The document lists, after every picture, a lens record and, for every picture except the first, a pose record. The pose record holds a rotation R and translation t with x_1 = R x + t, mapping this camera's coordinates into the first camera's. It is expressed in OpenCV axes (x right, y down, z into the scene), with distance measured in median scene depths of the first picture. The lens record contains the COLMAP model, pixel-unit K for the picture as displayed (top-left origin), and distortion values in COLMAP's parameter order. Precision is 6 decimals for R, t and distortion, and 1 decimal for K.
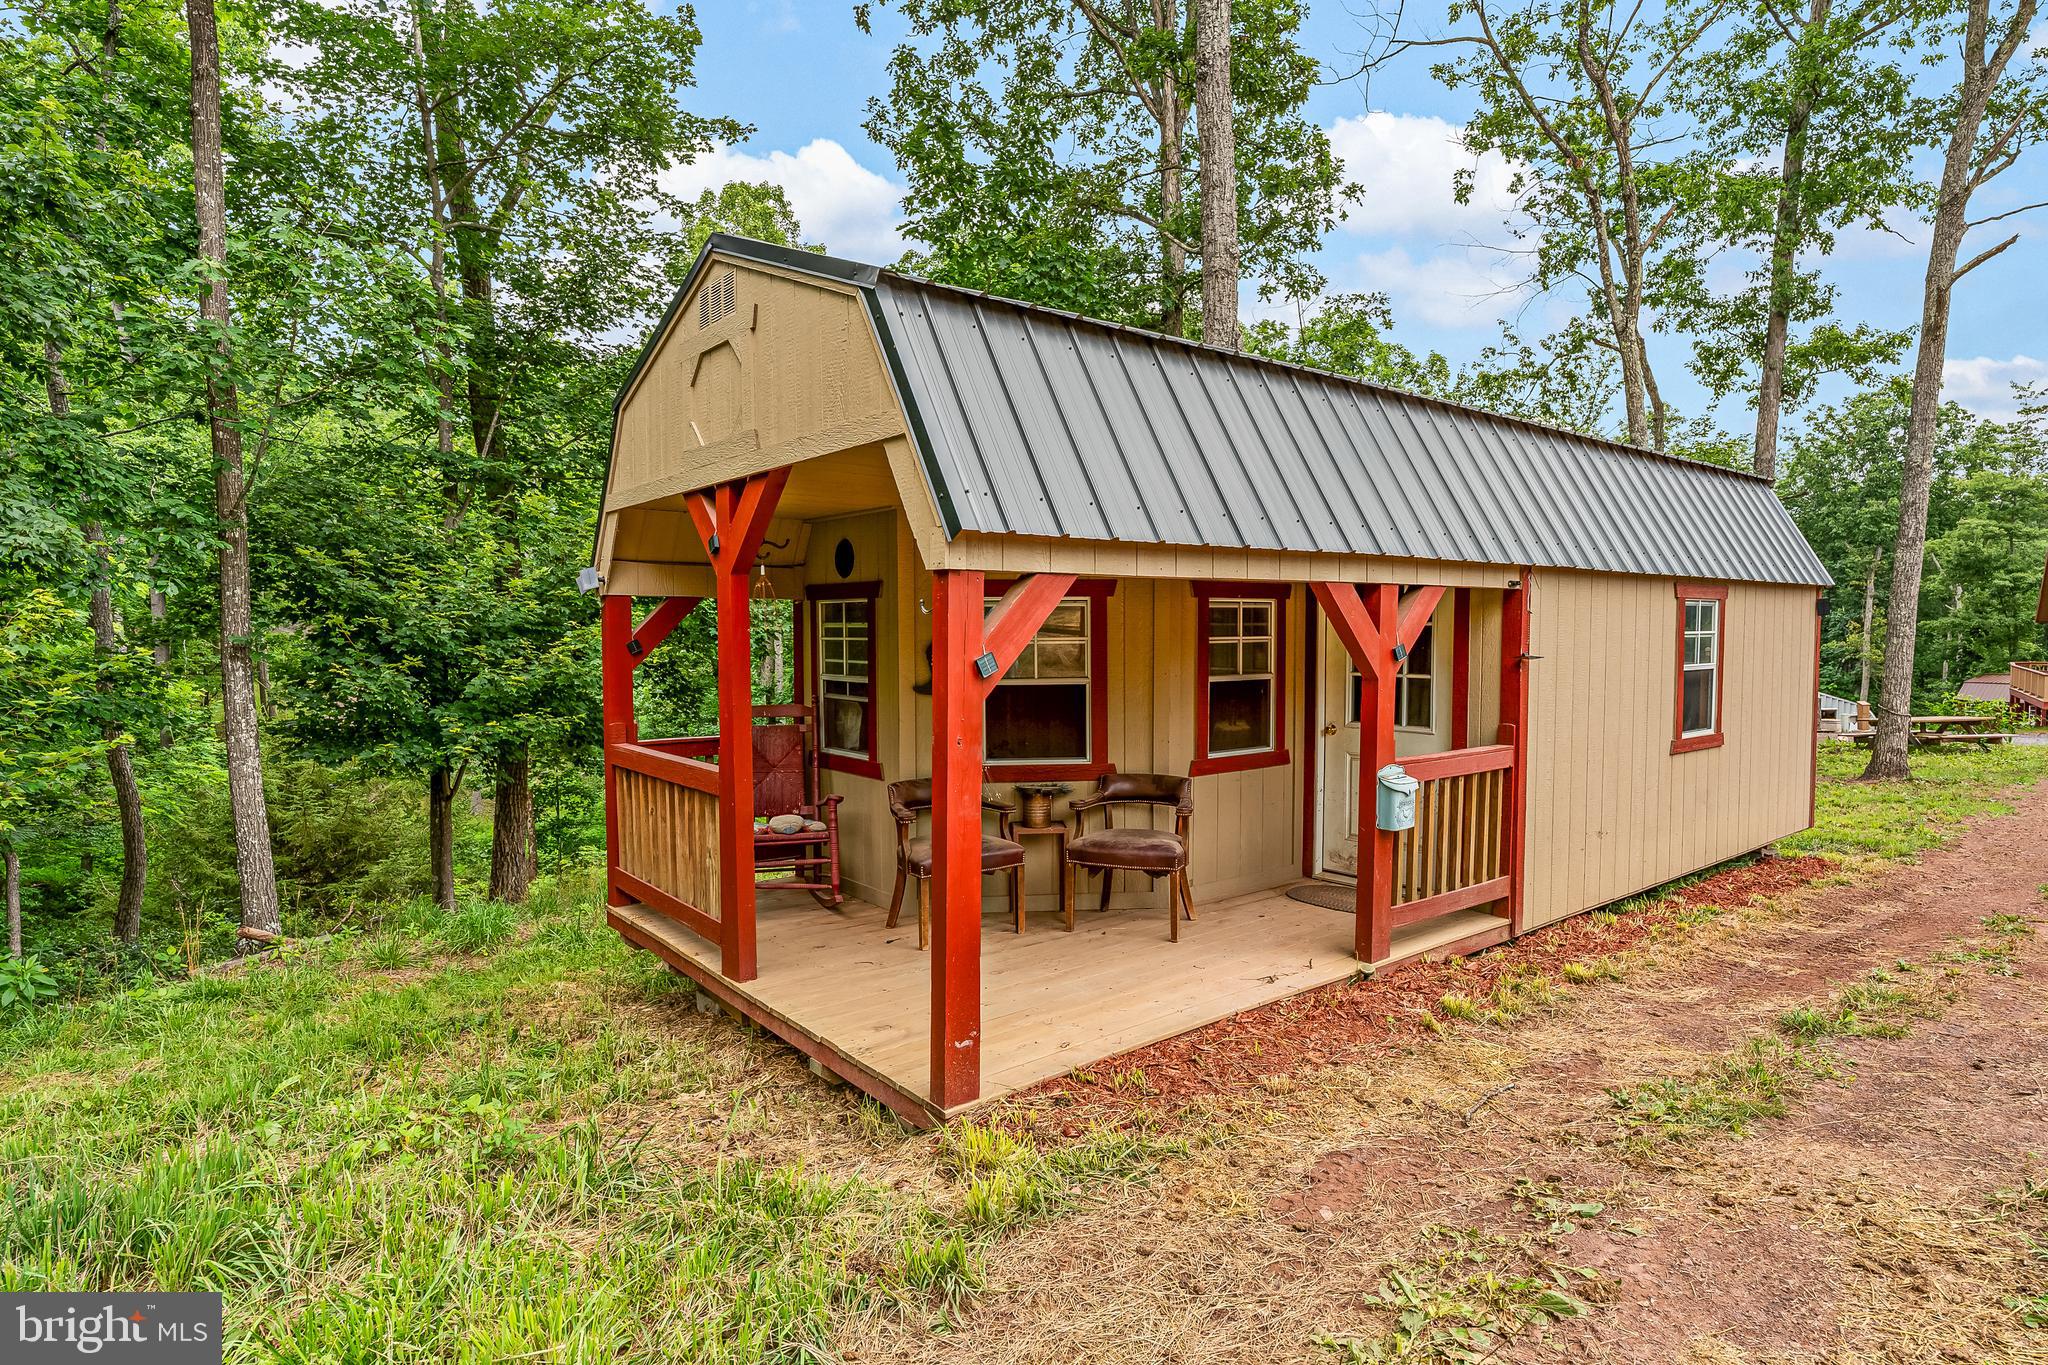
lens RADIAL K [[1158.8, 0, 1019.3], [0, 1158.8, 643.5], [0, 0, 1]] dist [-0.020053, -0.000196]
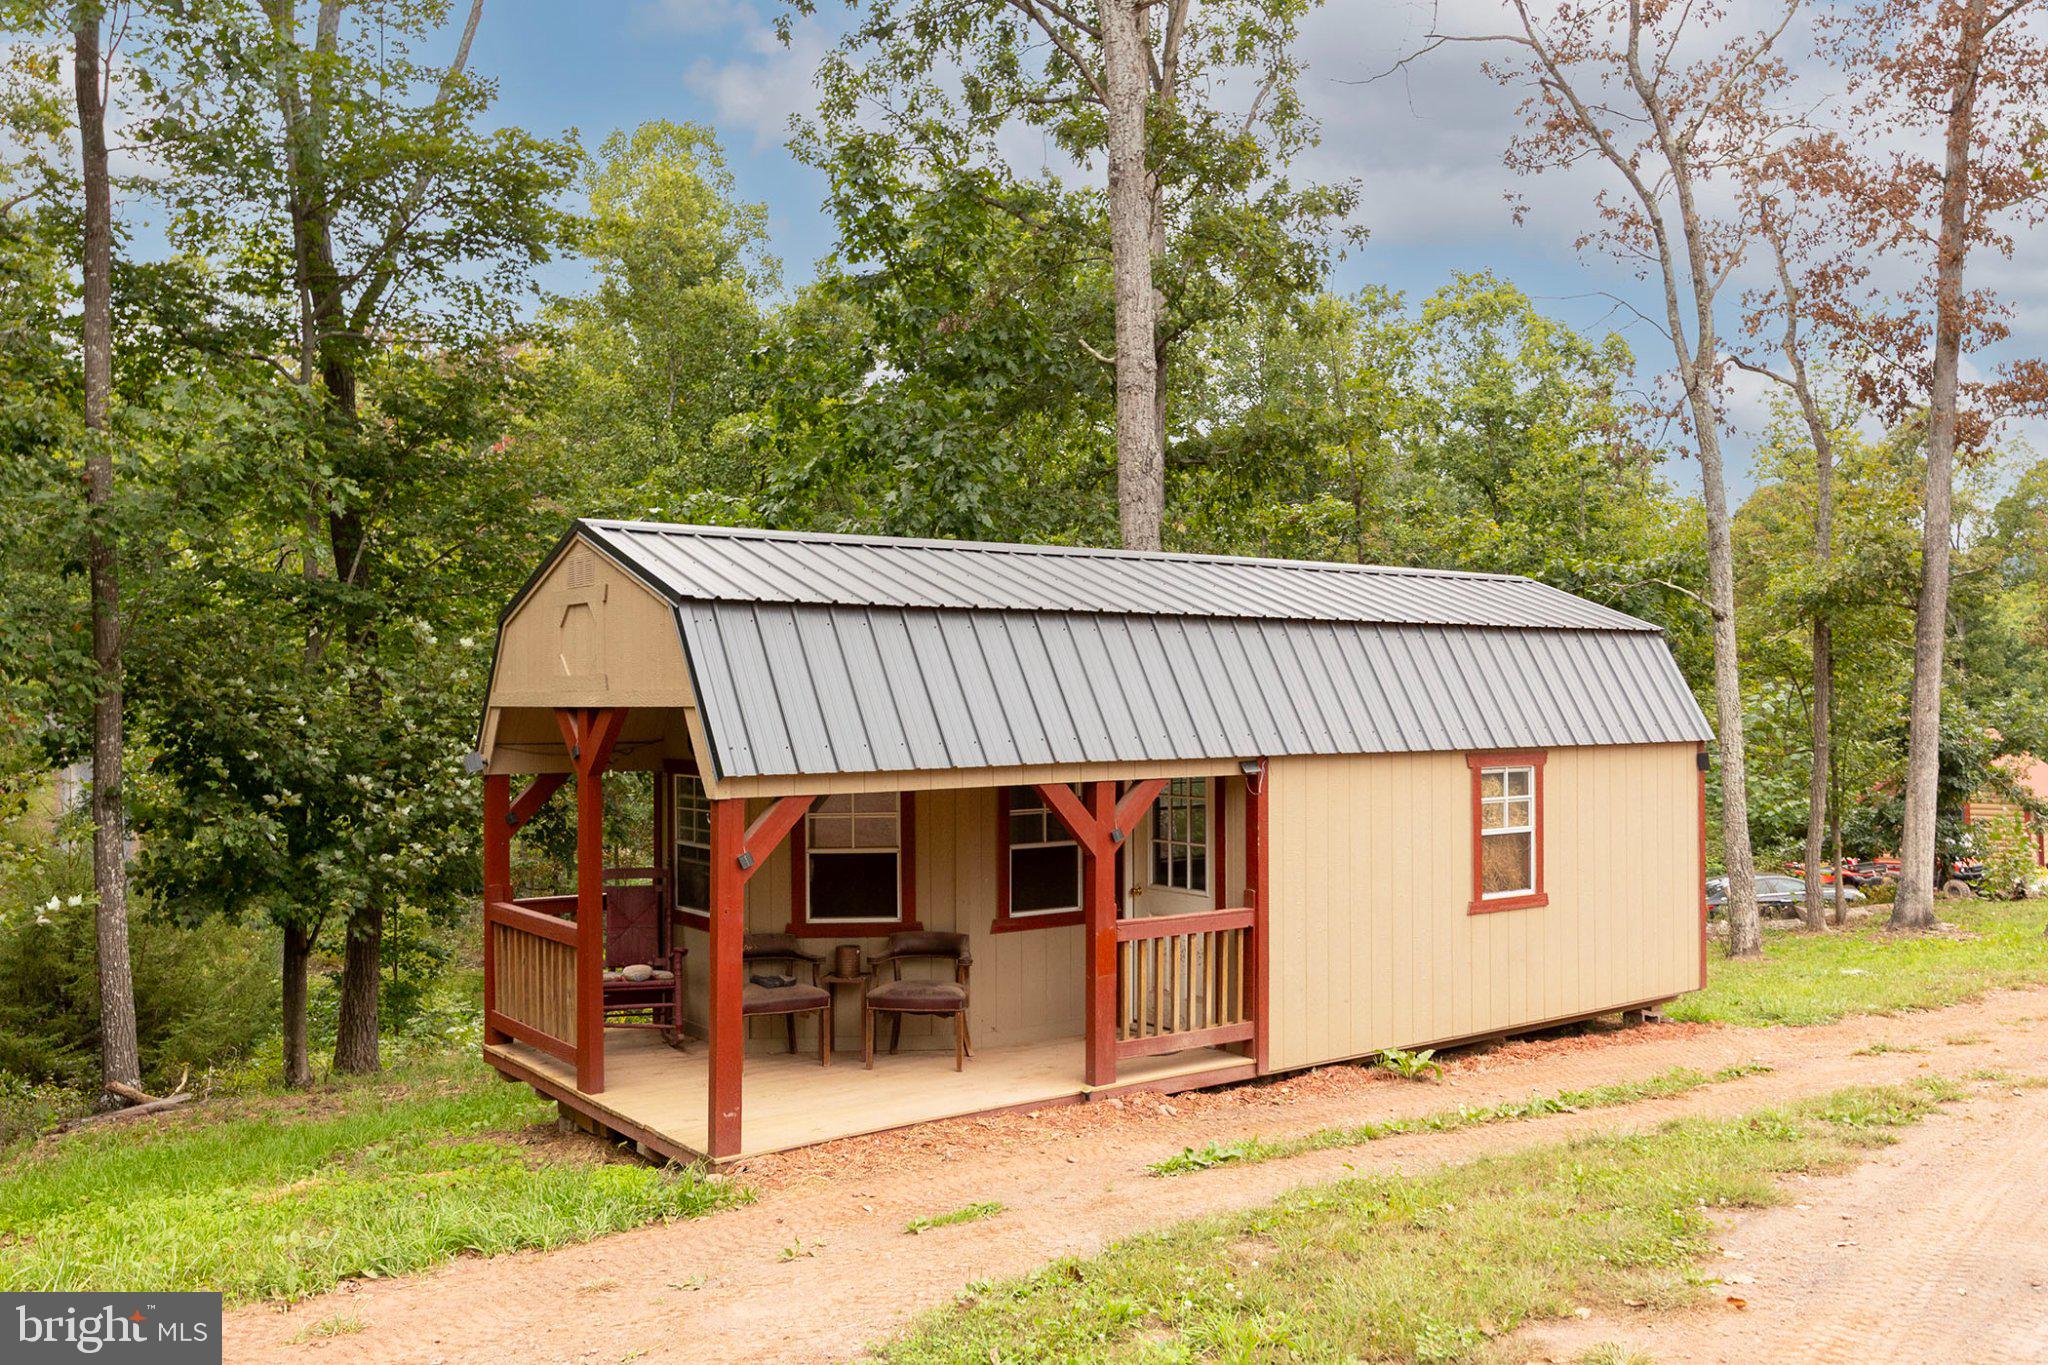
lens RADIAL K [[1733.1, 0, 1023.8], [0, 1733.1, 618.0], [0, 0, 1]] dist [0.047341, -0.193596]
pose [[0.999606, -0.001647, -0.028015, 0.241156], [-0.000075, 0.998116, -0.061359, -0.095771], [0.028063, 0.061337, 0.997723, -0.773763]]
